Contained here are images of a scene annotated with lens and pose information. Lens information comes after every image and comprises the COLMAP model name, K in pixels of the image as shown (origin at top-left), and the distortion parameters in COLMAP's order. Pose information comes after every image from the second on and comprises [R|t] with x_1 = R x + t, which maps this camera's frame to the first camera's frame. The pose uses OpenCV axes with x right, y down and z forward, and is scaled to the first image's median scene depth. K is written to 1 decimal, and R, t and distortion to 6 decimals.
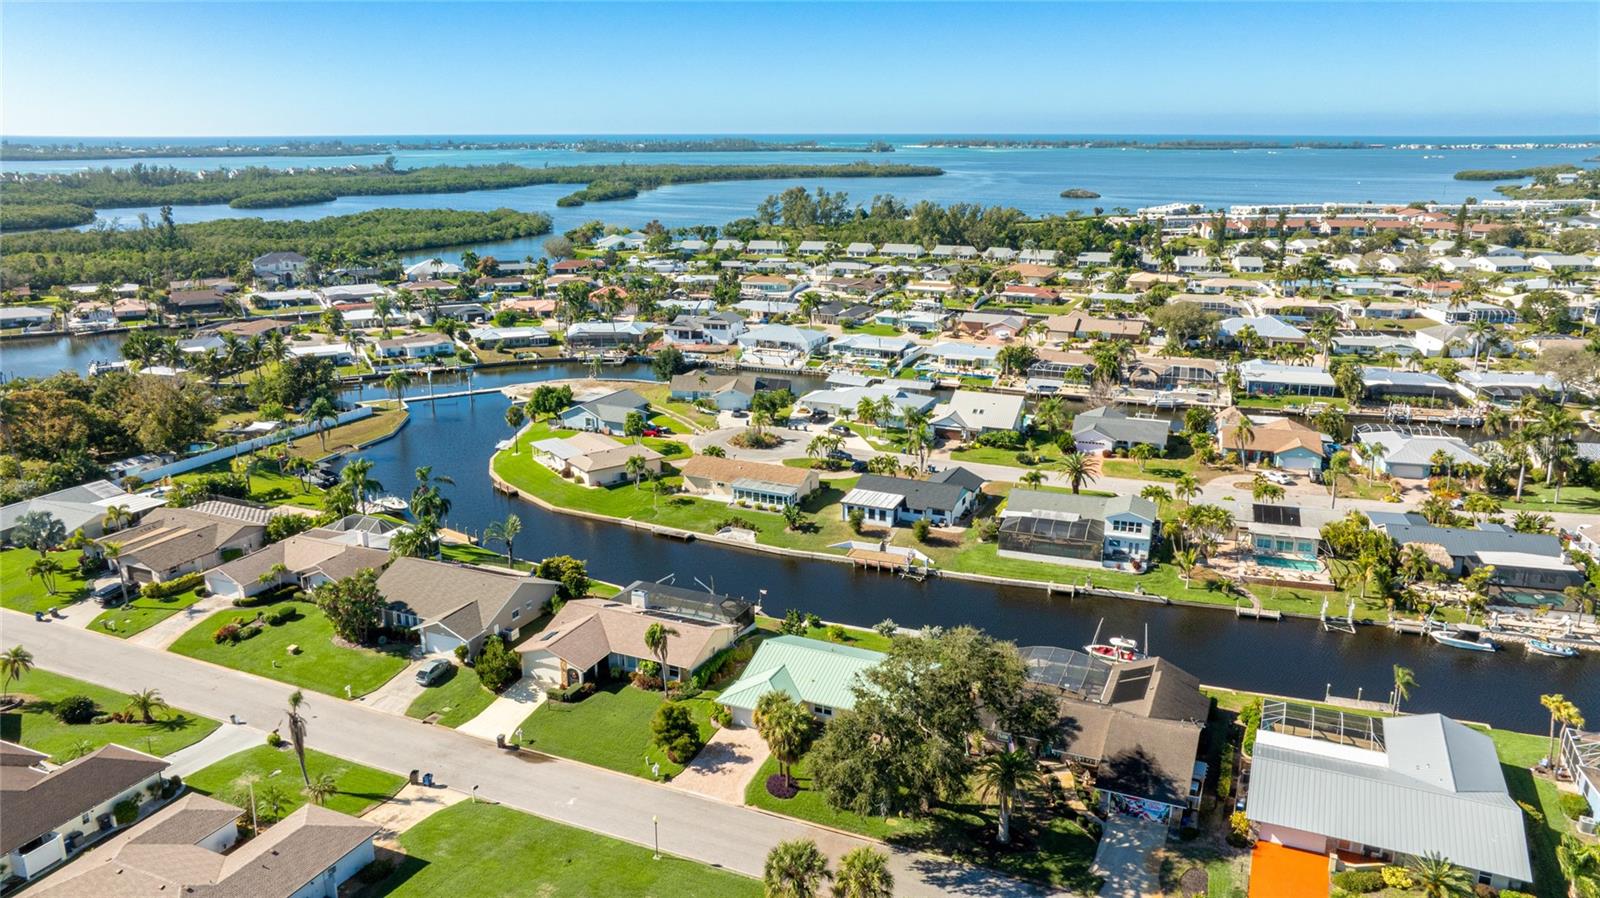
lens RADIAL K [[1135.9, 0, 800.0], [0, 1135.9, 449.0], [0, 0, 1]] dist [0.001785, 0.001853]
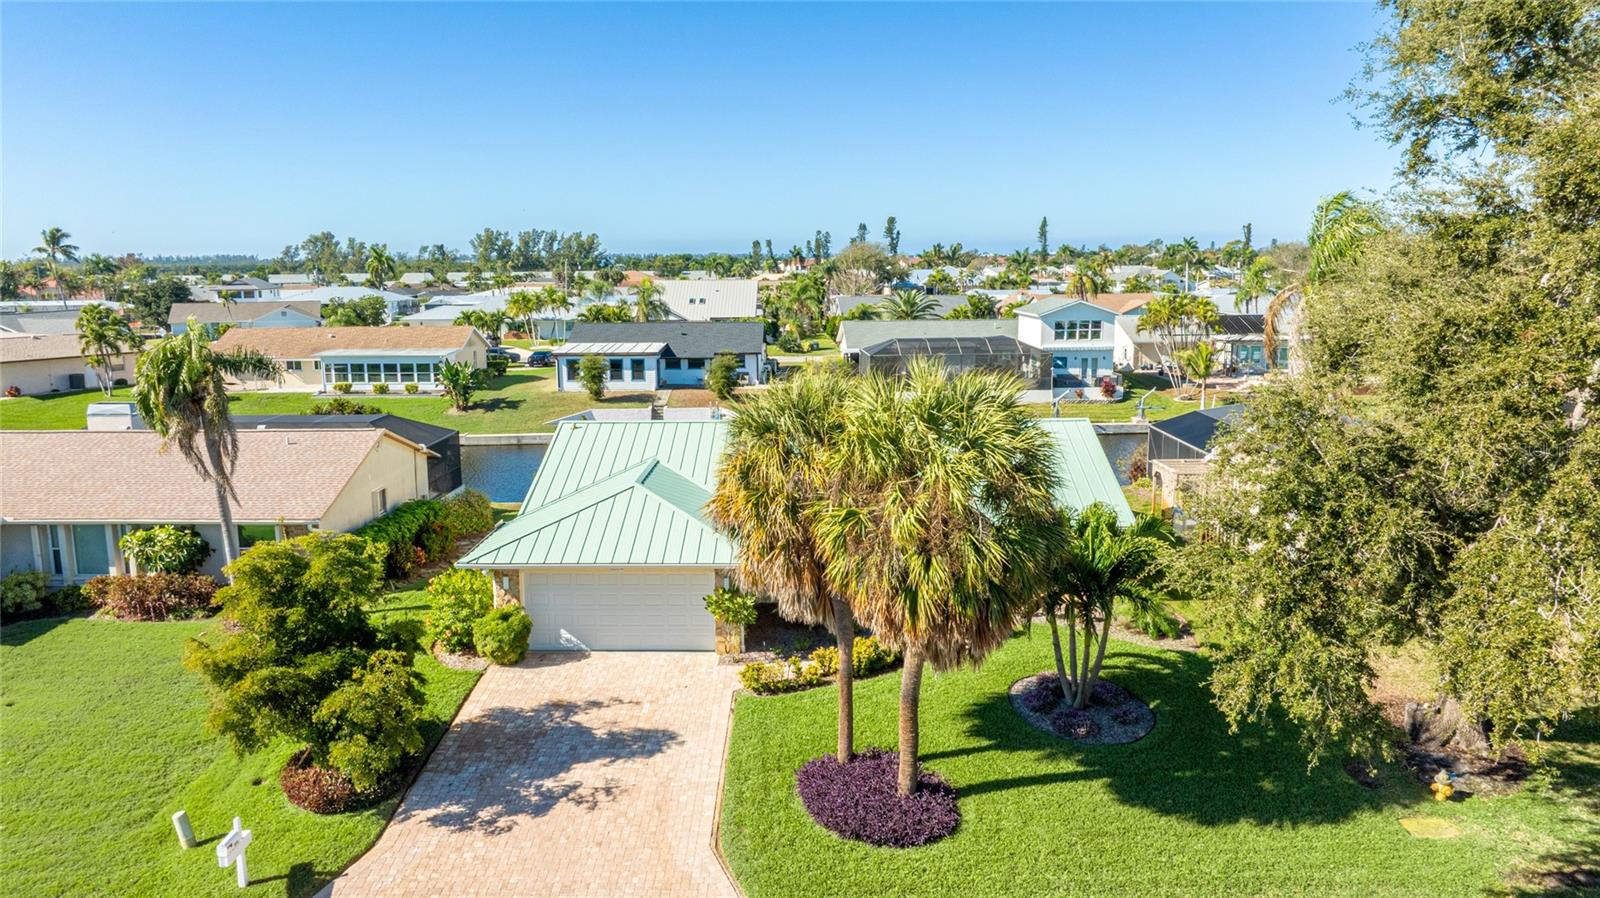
lens RADIAL K [[1128.1, 0, 800.0], [0, 1128.1, 449.0], [0, 0, 1]] dist [-0.045273, 0.055126]
pose [[0.915151, -0.067637, 0.397396, -0.074804], [0.114348, 0.988886, -0.095020, 0.165305], [-0.386552, 0.132399, 0.912715, 0.529806]]
